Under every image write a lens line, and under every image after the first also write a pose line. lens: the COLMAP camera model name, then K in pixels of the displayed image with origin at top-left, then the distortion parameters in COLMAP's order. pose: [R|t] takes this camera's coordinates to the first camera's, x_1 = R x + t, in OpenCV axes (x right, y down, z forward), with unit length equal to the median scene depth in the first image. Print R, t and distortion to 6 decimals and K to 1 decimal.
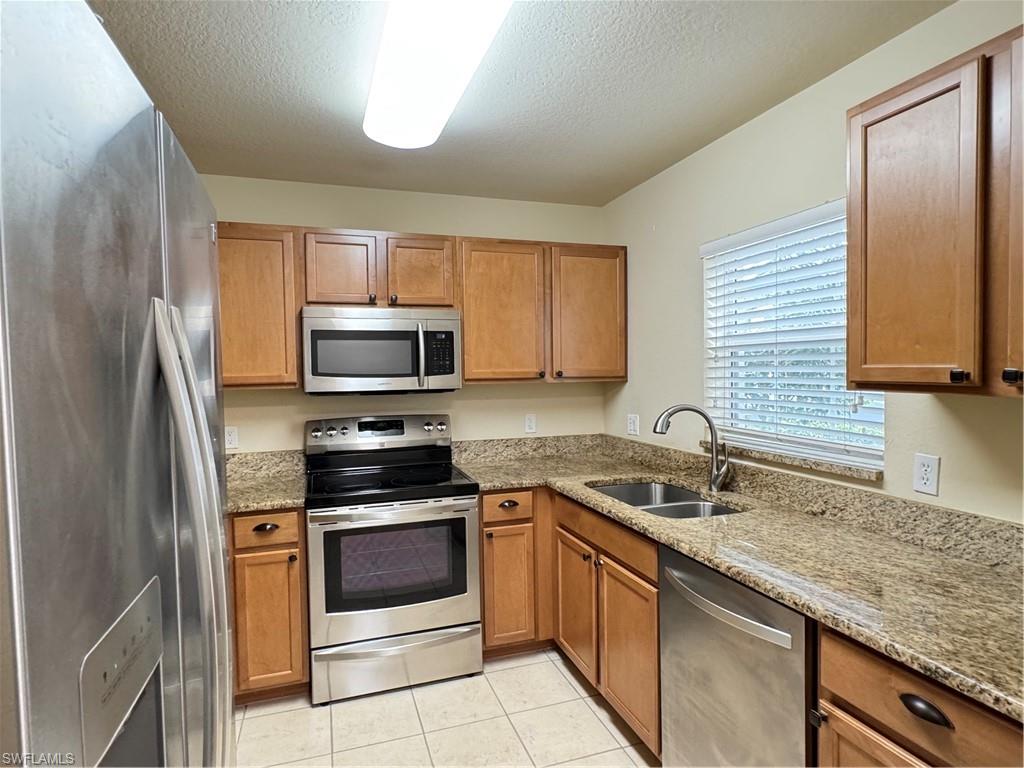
lens RADIAL K [[582.9, 0, 512.0], [0, 582.9, 384.0], [0, 0, 1]] dist [-0.000544, 0.000100]
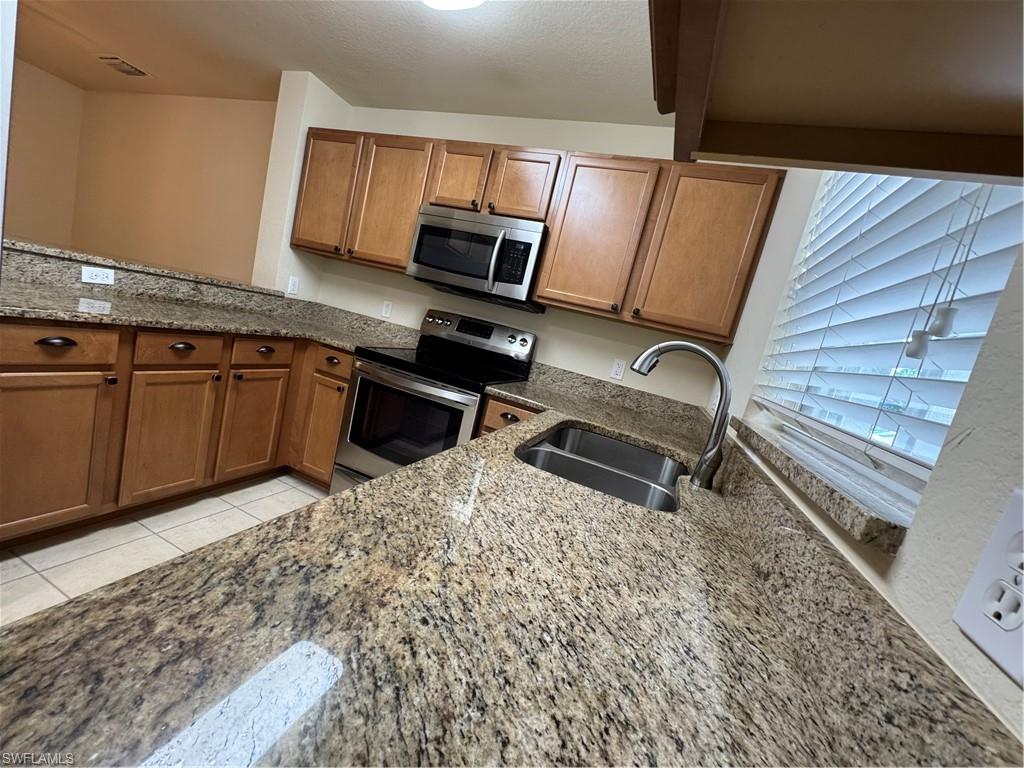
lens RADIAL K [[410.0, 0, 512.0], [0, 410.0, 384.0], [0, 0, 1]] dist [-0.000105, -0.000067]
pose [[0.746252, 0.283607, -0.602225, 0.441310], [-0.267009, 0.956260, 0.119468, 0.079541], [0.609766, 0.071646, 0.789337, 0.517524]]
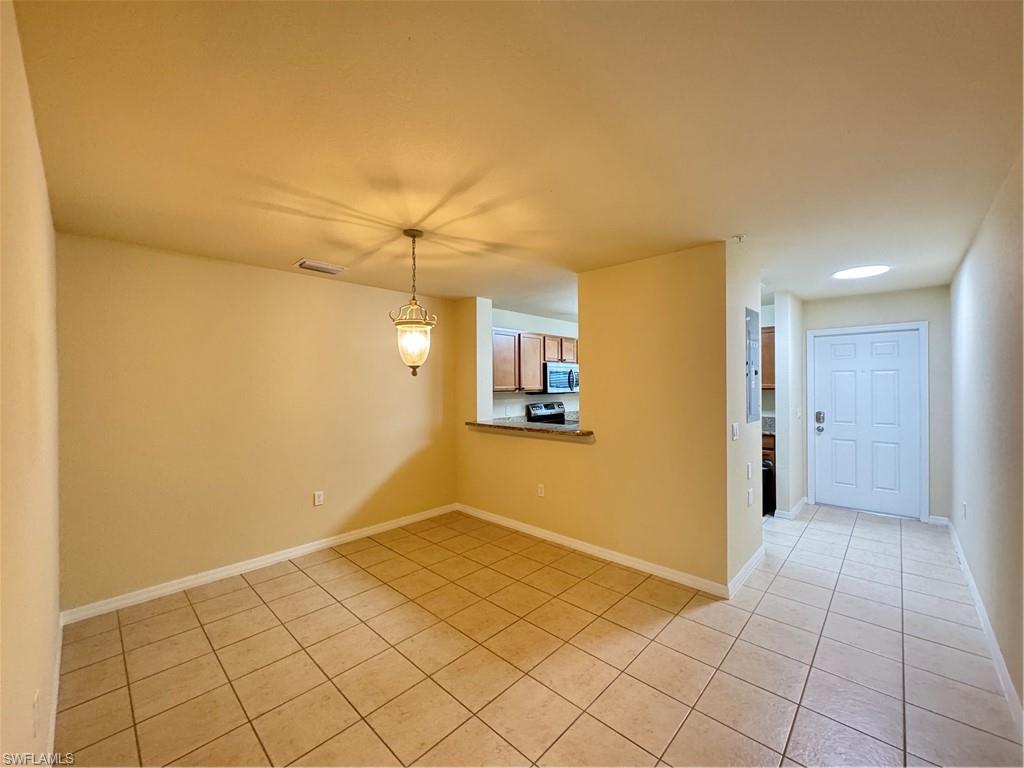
lens RADIAL K [[410.0, 0, 512.0], [0, 410.0, 384.0], [0, 0, 1]] dist [-0.000105, -0.000067]
pose [[0.881843, 0.006610, 0.471497, -1.576720], [0.007065, 0.999604, -0.027227, 0.025727], [-0.471490, 0.027341, 0.881447, -0.713487]]
